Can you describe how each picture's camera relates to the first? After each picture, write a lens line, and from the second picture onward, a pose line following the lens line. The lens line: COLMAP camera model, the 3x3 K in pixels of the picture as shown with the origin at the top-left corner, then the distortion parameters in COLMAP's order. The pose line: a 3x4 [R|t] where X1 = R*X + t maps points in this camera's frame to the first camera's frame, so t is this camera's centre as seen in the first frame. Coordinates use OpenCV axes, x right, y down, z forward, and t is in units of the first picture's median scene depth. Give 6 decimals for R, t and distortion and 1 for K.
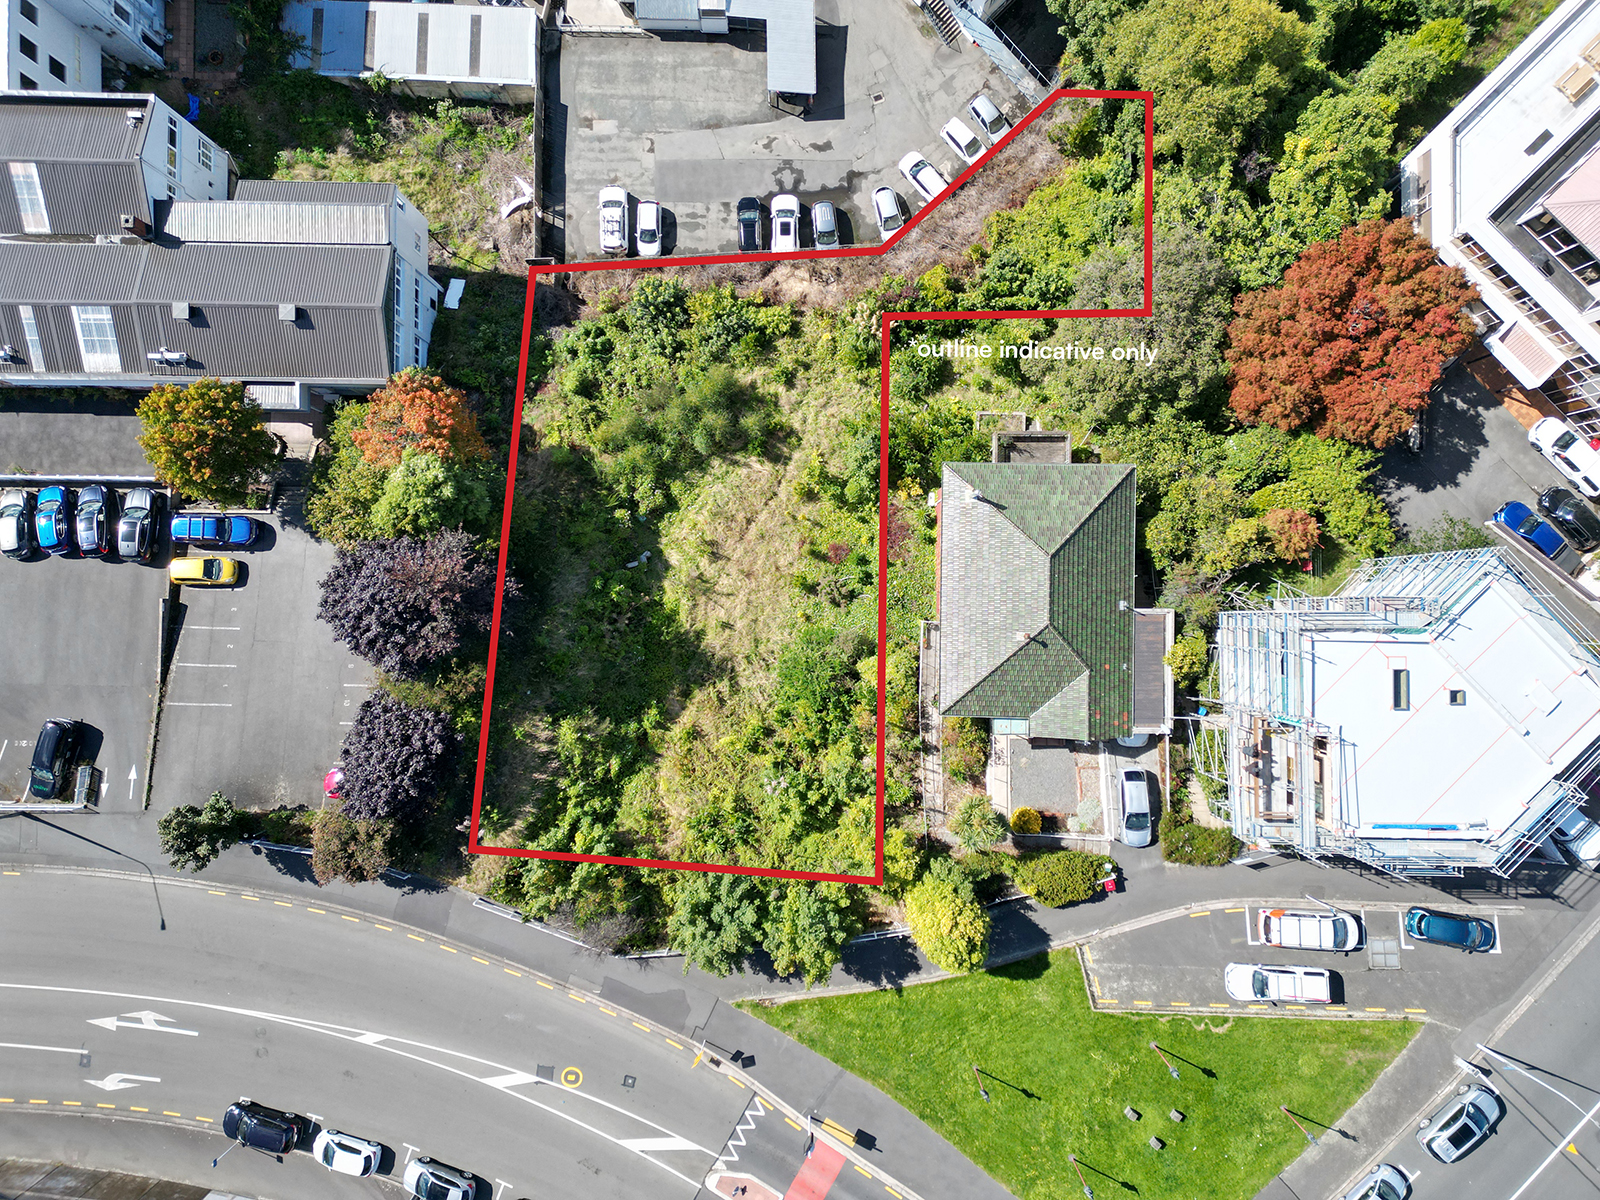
lens RADIAL K [[1108.5, 0, 802.1], [0, 1108.5, 592.9], [0, 0, 1]] dist [0.035697, -0.018637]
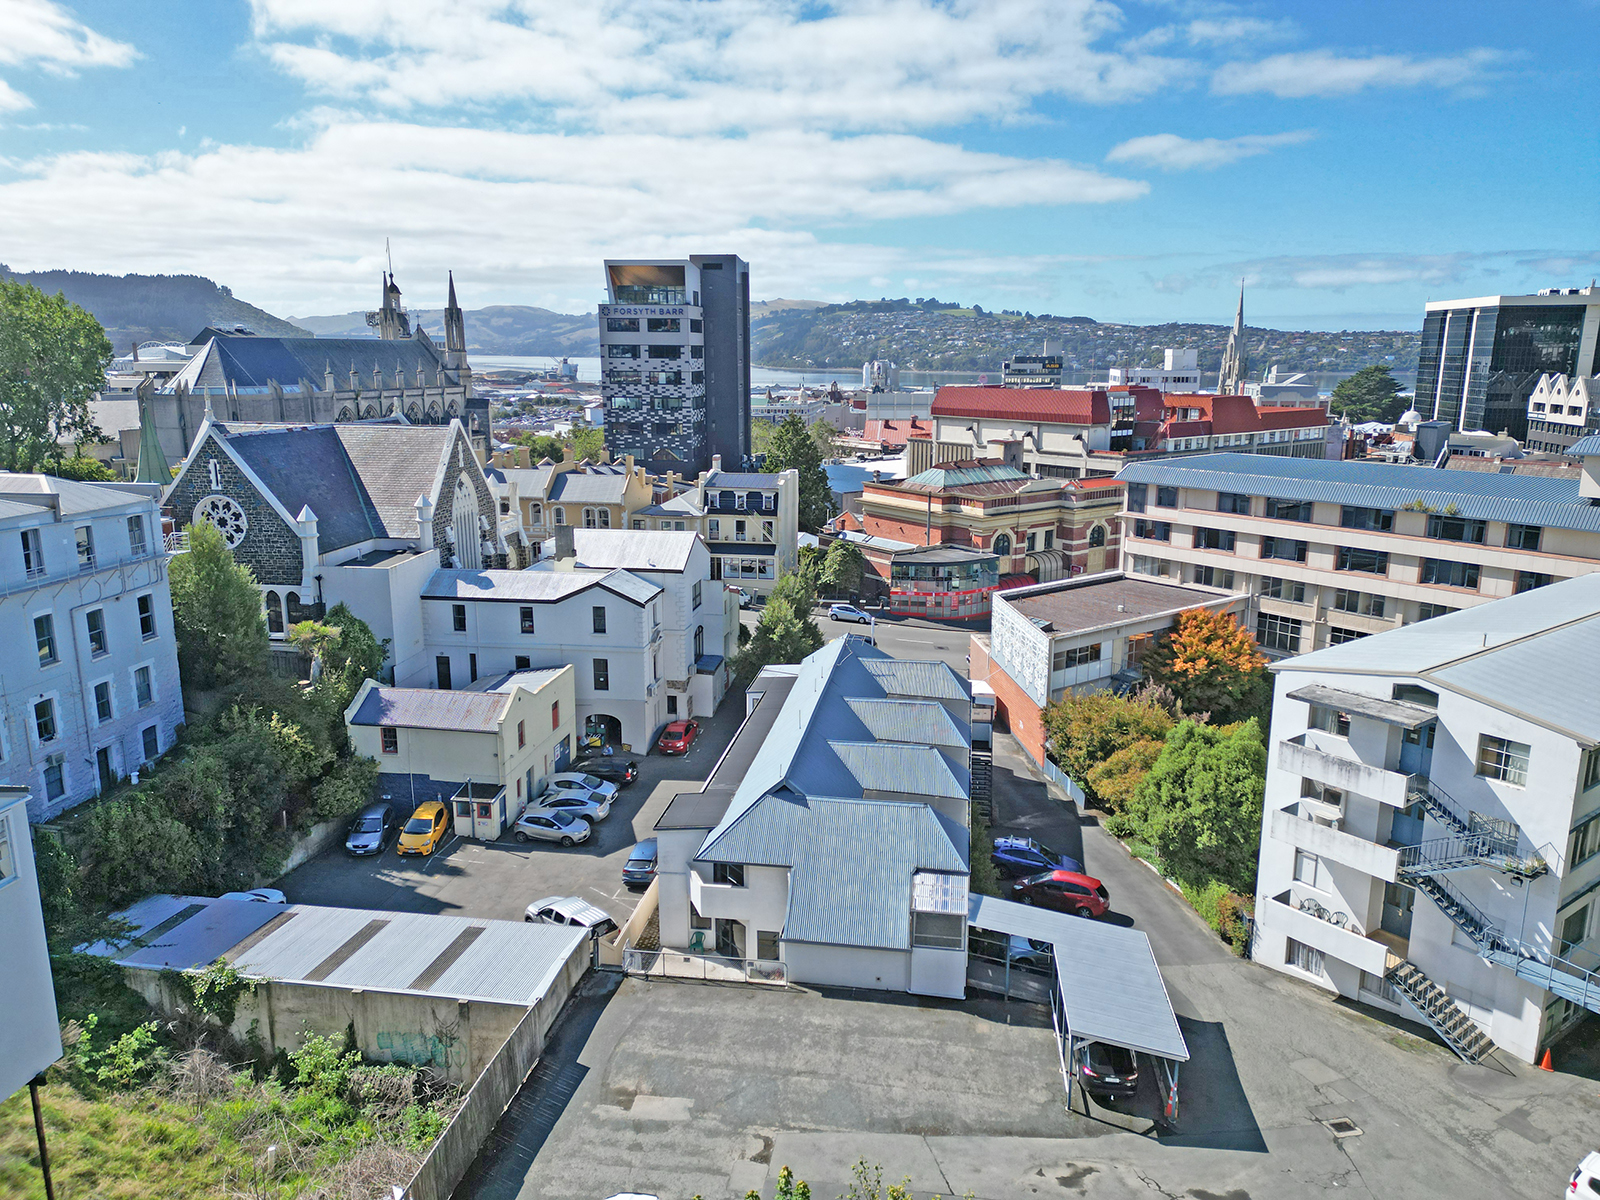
lens RADIAL K [[1108.5, 0, 800.3], [0, 1108.5, 595.9], [0, 0, 1]] dist [0.035697, -0.018637]
pose [[0.990469, 0.036249, -0.132878, -0.094889], [-0.137619, 0.221231, -0.965462, -0.085235], [-0.005600, 0.974547, 0.224111, 0.880461]]
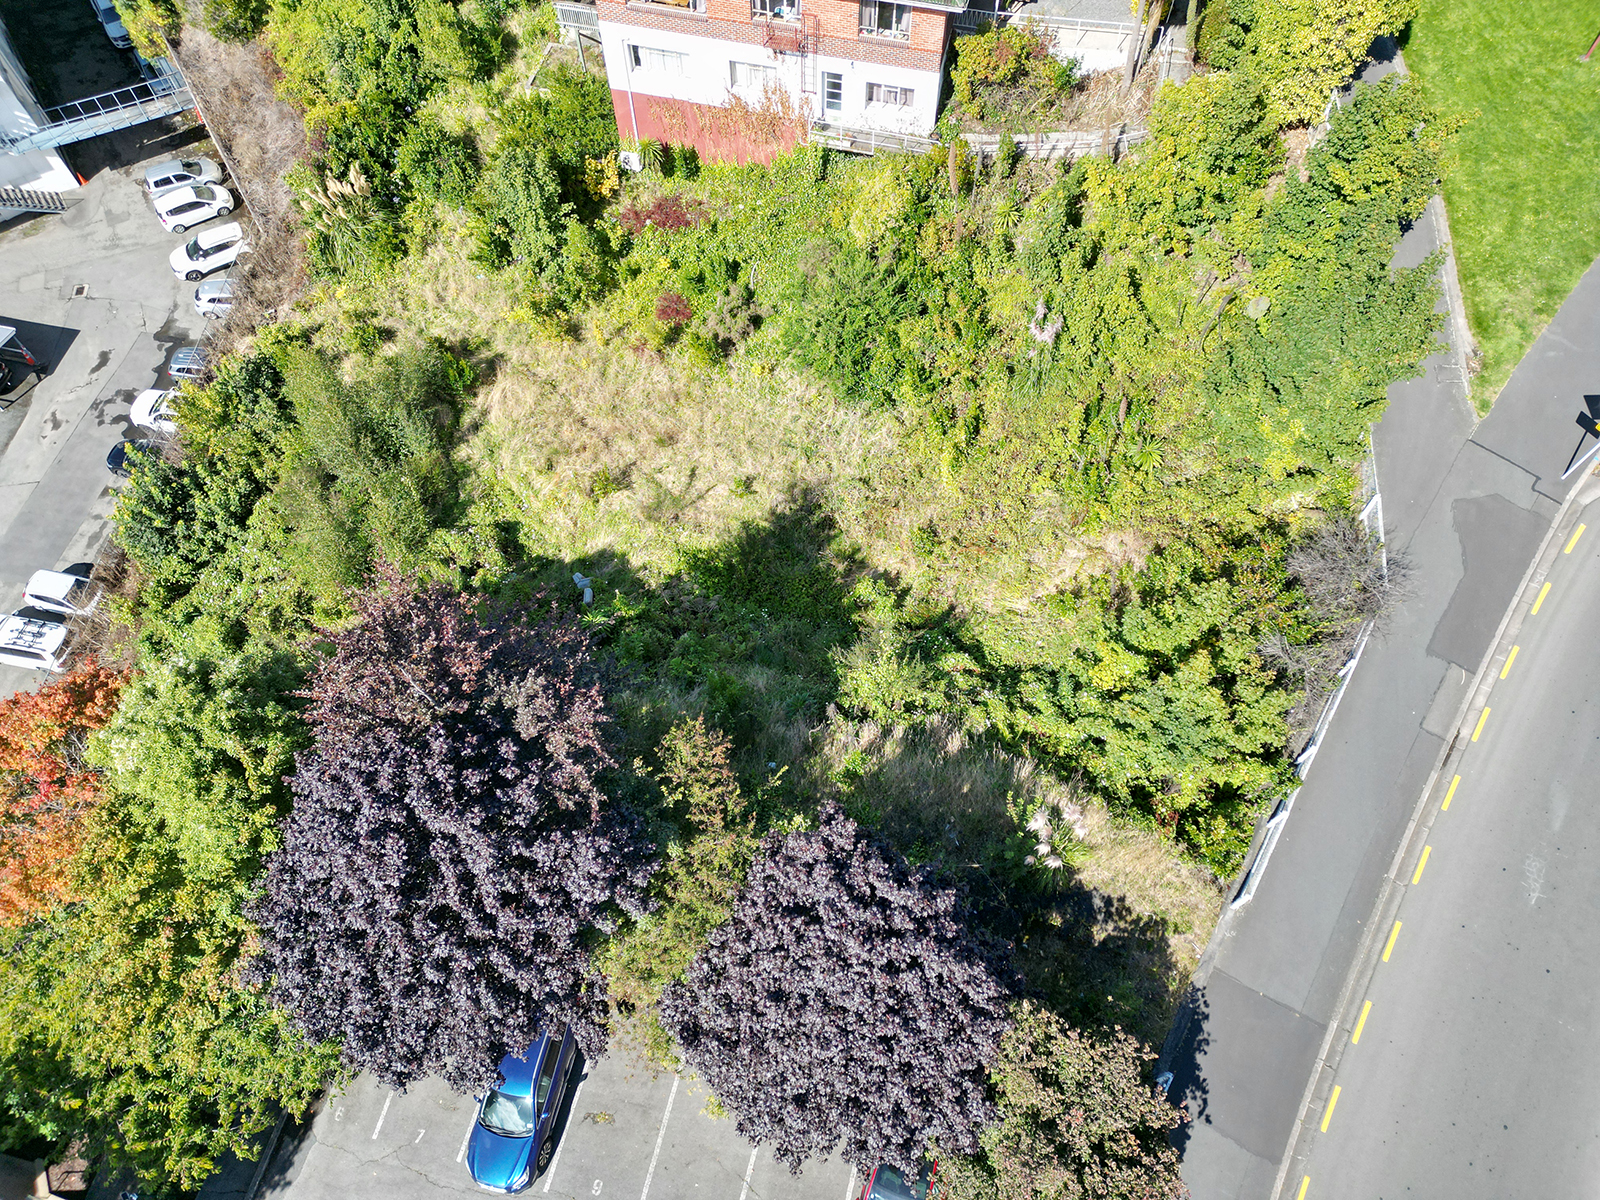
lens RADIAL K [[1108.5, 0, 803.5], [0, 1108.5, 610.7], [0, 0, 1]] dist [0.035697, -0.018637]
pose [[0.224626, -0.853456, 0.470272, -0.406248], [0.974404, 0.201181, -0.100319, 0.136728], [-0.008992, 0.480769, 0.876801, 0.573247]]
